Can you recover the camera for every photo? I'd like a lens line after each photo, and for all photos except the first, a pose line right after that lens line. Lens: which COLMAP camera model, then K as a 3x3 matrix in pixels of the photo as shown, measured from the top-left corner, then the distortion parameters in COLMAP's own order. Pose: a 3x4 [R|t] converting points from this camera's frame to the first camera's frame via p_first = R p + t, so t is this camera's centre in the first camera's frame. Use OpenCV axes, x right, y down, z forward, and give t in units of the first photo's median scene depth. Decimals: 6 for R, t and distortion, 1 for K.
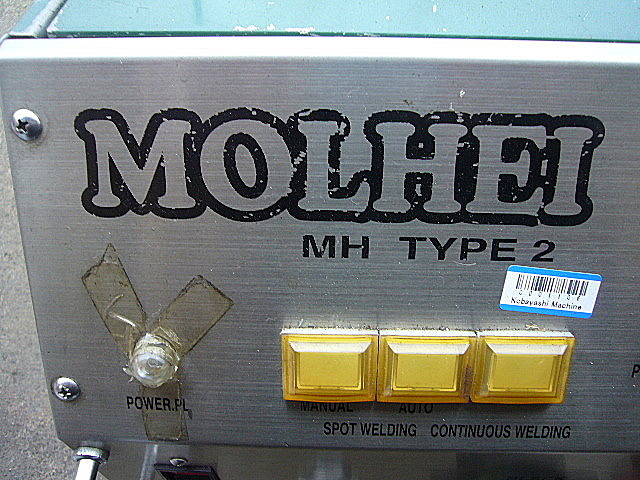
lens RADIAL K [[552.9, 0, 320.0], [0, 552.9, 240.0], [0, 0, 1]] dist [-0.143287, 0.143050]
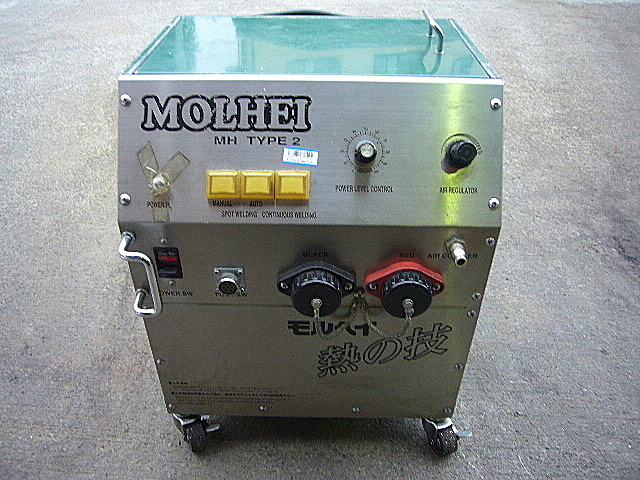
lens RADIAL K [[542.2, 0, 320.0], [0, 542.2, 240.0], [0, 0, 1]] dist [-0.130151, 0.106027]
pose [[0.999306, 0.003370, 0.037095, 0.437638], [0.006294, 0.966302, -0.257333, 1.299220], [-0.036712, 0.257388, 0.965610, -1.703579]]
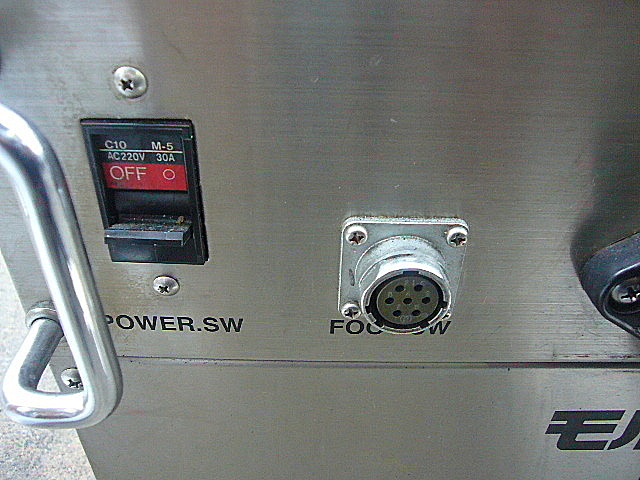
lens RADIAL K [[542.2, 0, 320.0], [0, 542.2, 240.0], [0, 0, 1]] dist [-0.130151, 0.106027]
pose [[0.999022, 0.010115, 0.043039, -0.130402], [0.002499, 0.959001, -0.283391, 0.884009], [-0.044141, 0.283222, 0.958038, 0.702621]]
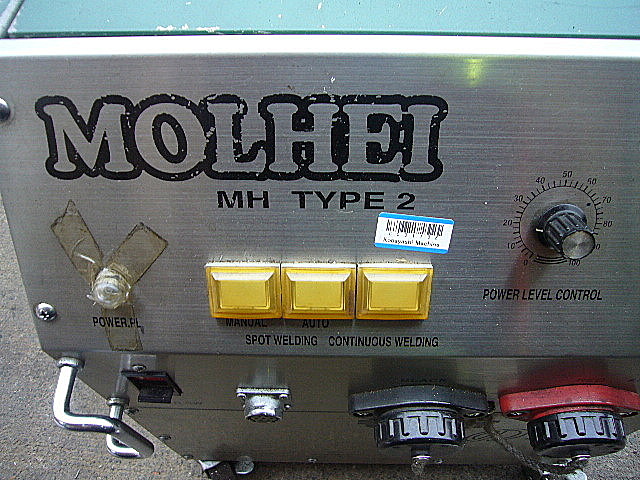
lens RADIAL K [[542.2, 0, 320.0], [0, 542.2, 240.0], [0, 0, 1]] dist [-0.130151, 0.106027]
pose [[0.999905, -0.011221, 0.008043, 0.200363], [0.010204, 0.993101, 0.116818, -0.040096], [-0.009299, -0.116725, 0.993121, -0.273189]]
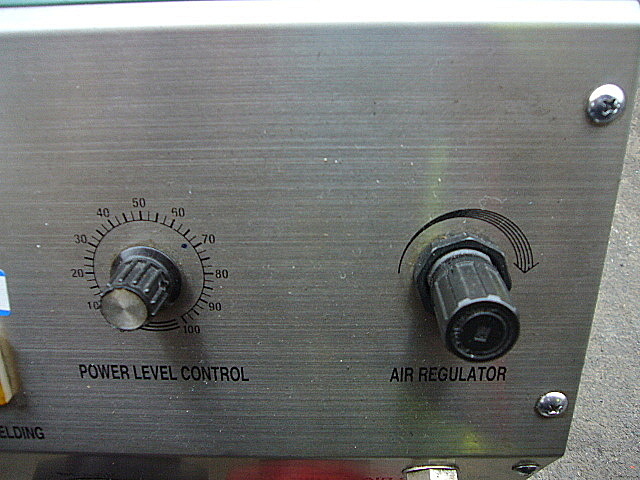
lens RADIAL K [[542.2, 0, 320.0], [0, 542.2, 240.0], [0, 0, 1]] dist [-0.130151, 0.106027]
pose [[0.999729, -0.020757, 0.010522, 1.072287], [0.020058, 0.997836, 0.062621, -0.030722], [-0.011800, -0.062393, 0.997982, 0.110859]]
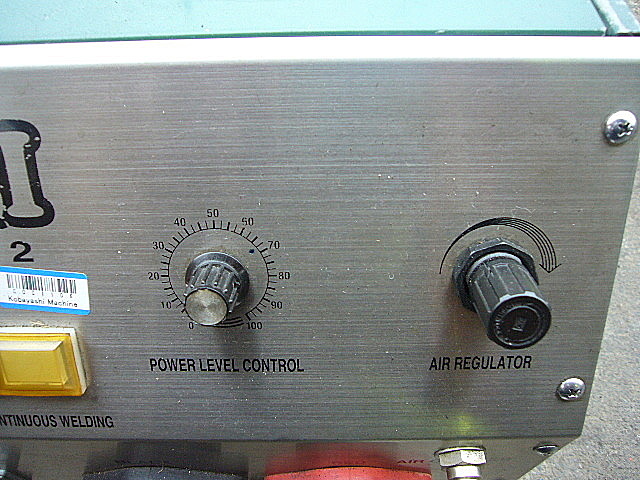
lens RADIAL K [[542.2, 0, 320.0], [0, 542.2, 240.0], [0, 0, 1]] dist [-0.130151, 0.106027]
pose [[0.999373, -0.026414, 0.023593, 0.961823], [0.025029, 0.998050, 0.057190, -0.045006], [-0.025057, -0.056563, 0.998085, -0.008607]]
